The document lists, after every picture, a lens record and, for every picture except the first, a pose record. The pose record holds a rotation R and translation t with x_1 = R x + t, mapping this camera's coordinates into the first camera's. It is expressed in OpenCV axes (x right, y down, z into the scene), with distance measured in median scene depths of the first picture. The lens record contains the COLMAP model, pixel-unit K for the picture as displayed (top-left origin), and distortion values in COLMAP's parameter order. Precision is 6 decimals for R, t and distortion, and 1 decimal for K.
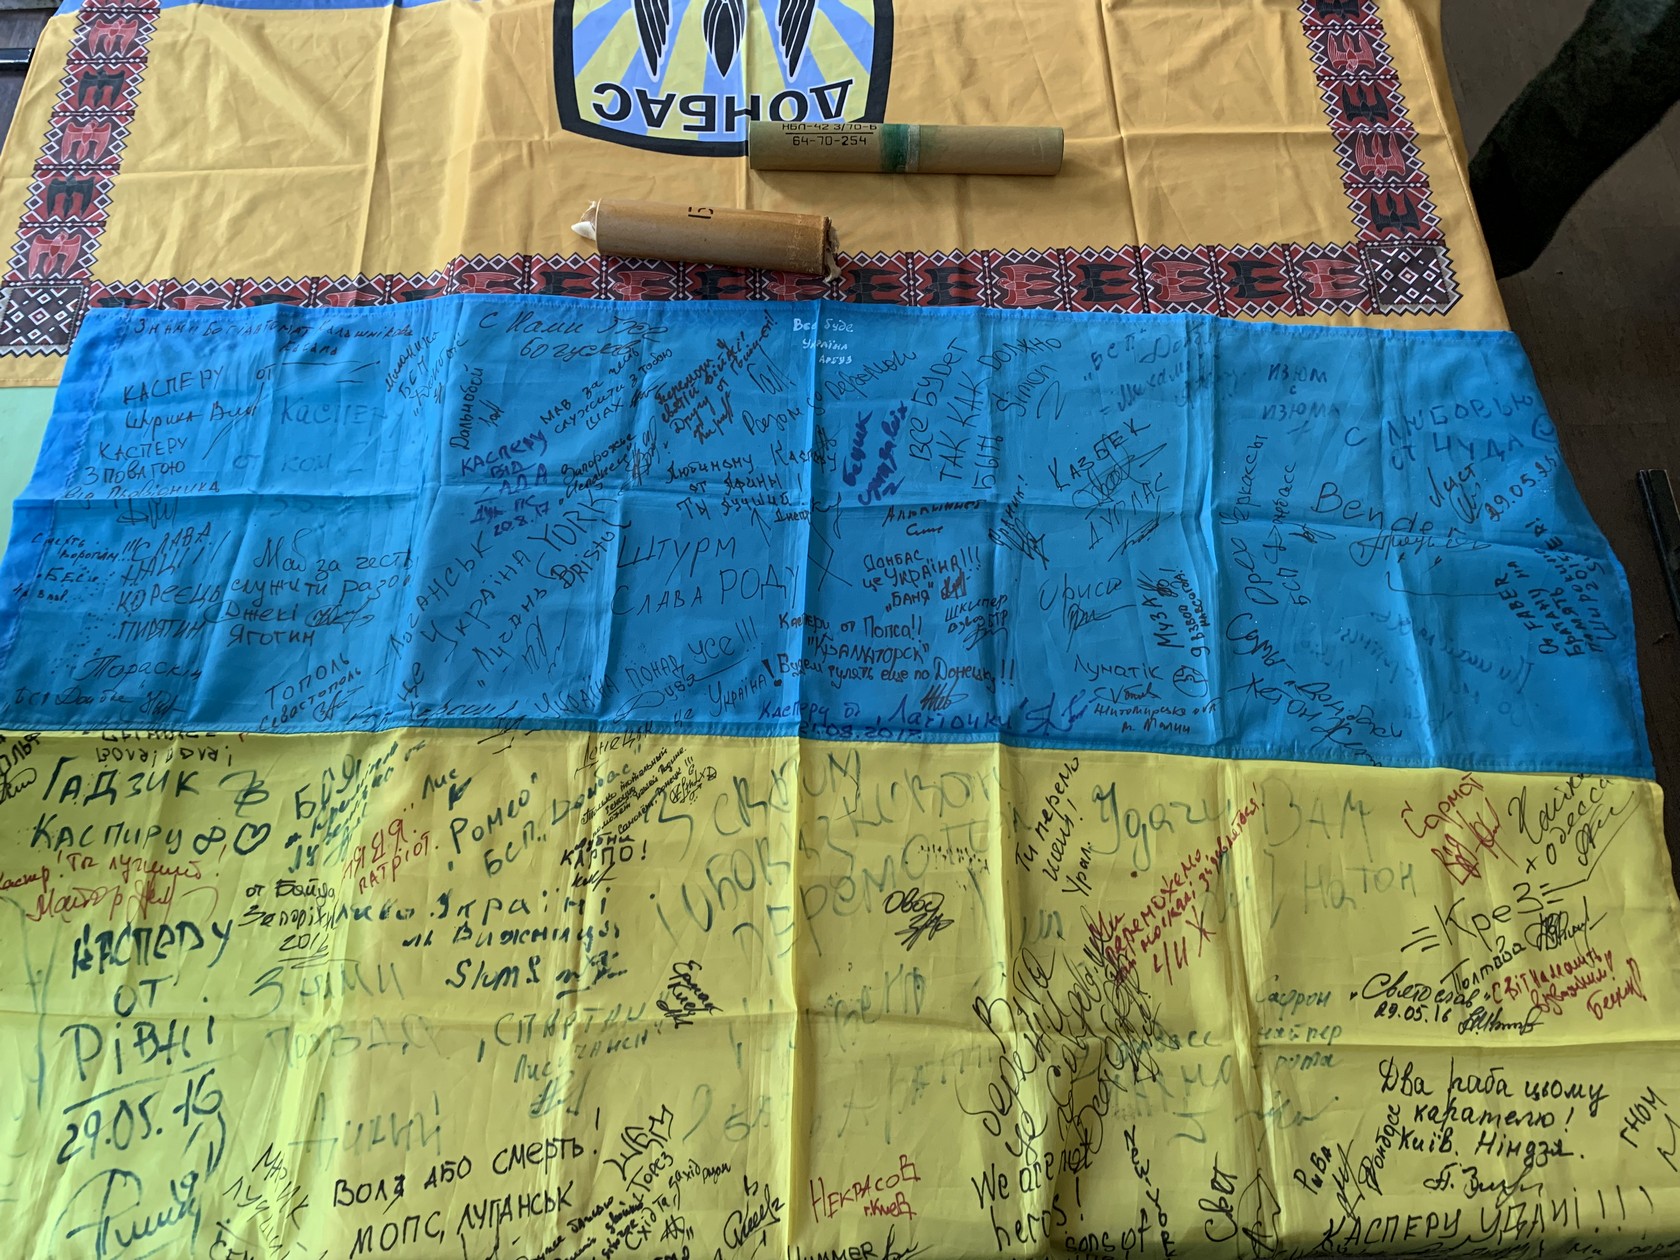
lens RADIAL K [[1276.7, 0, 841.7], [0, 1276.7, 633.4], [0, 0, 1]] dist [0.007292, -0.001695]
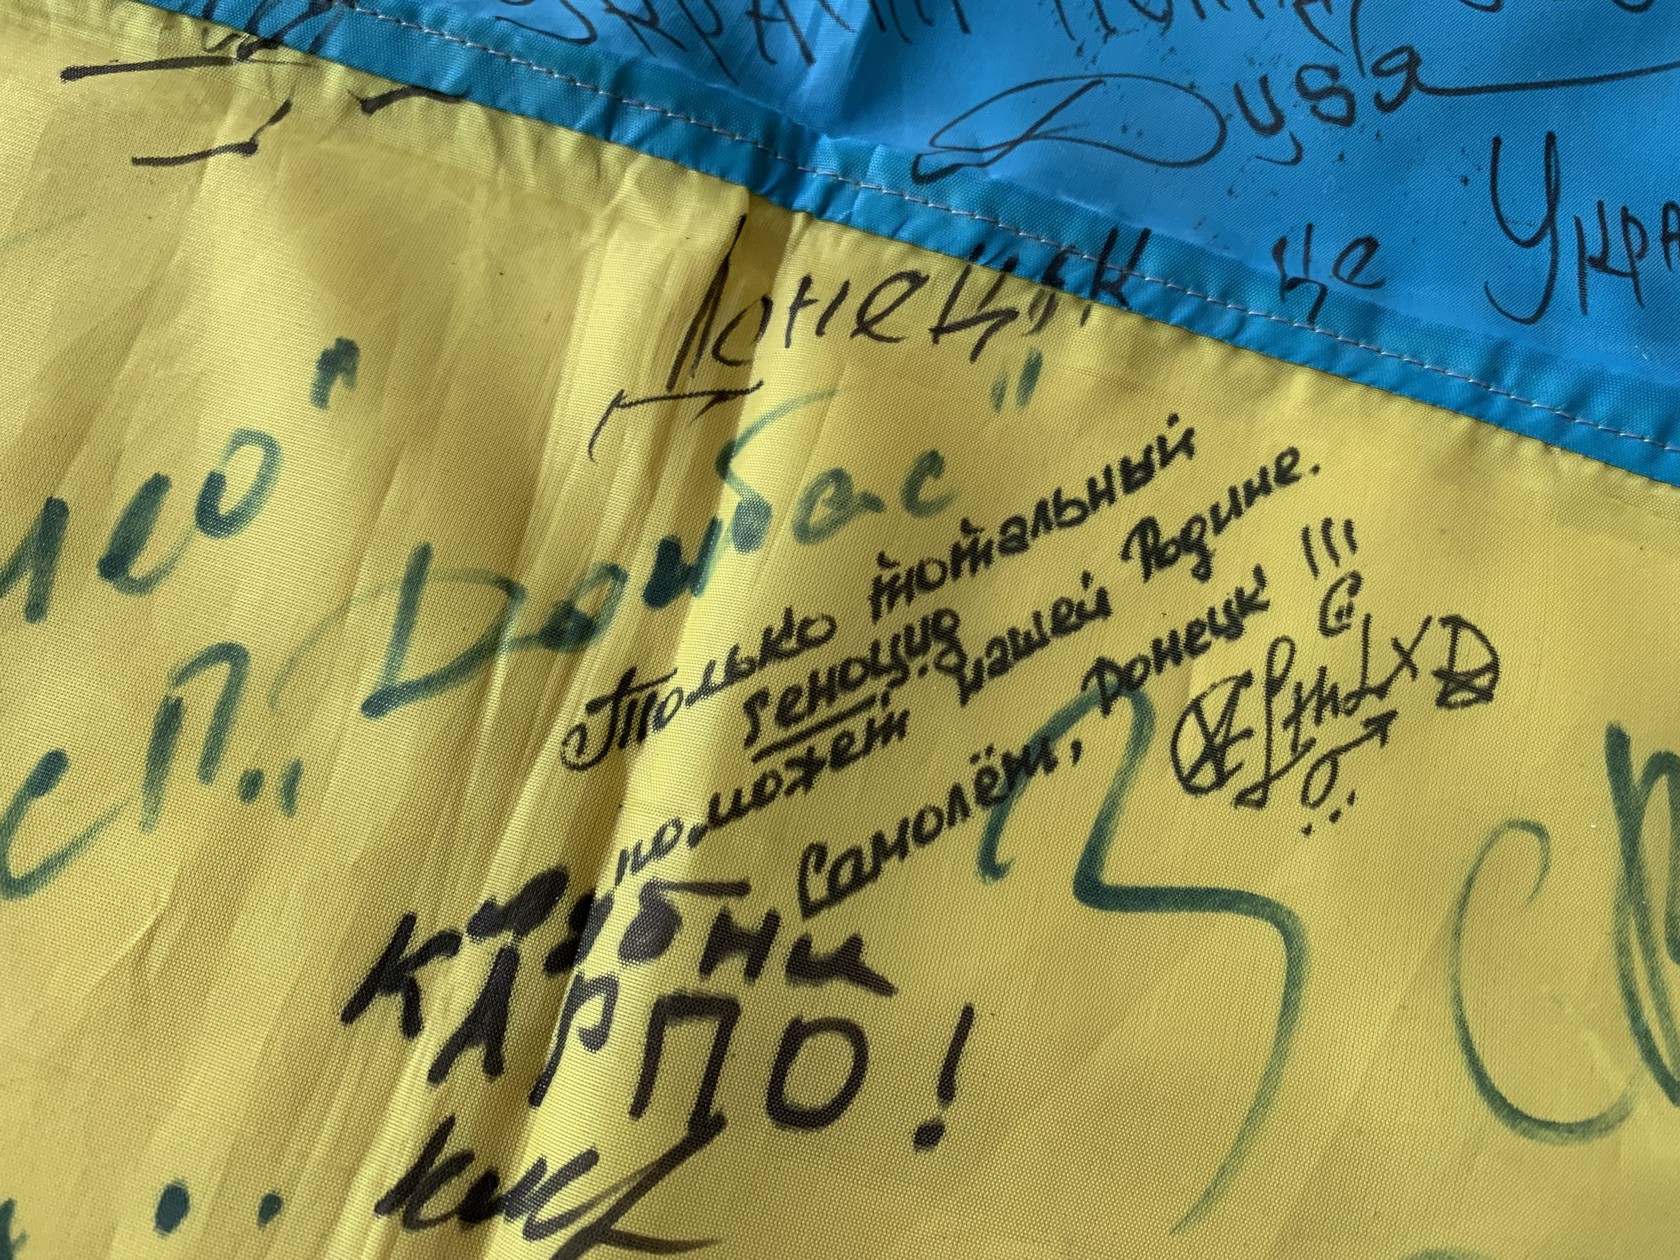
lens RADIAL K [[1276.7, 0, 837.6], [0, 1276.7, 628.7], [0, 0, 1]] dist [0.007292, -0.001695]
pose [[0.961960, 0.273188, 0.001412, -0.175549], [-0.269478, 0.948024, 0.169213, 0.100347], [0.044888, -0.163156, 0.985579, 0.850659]]
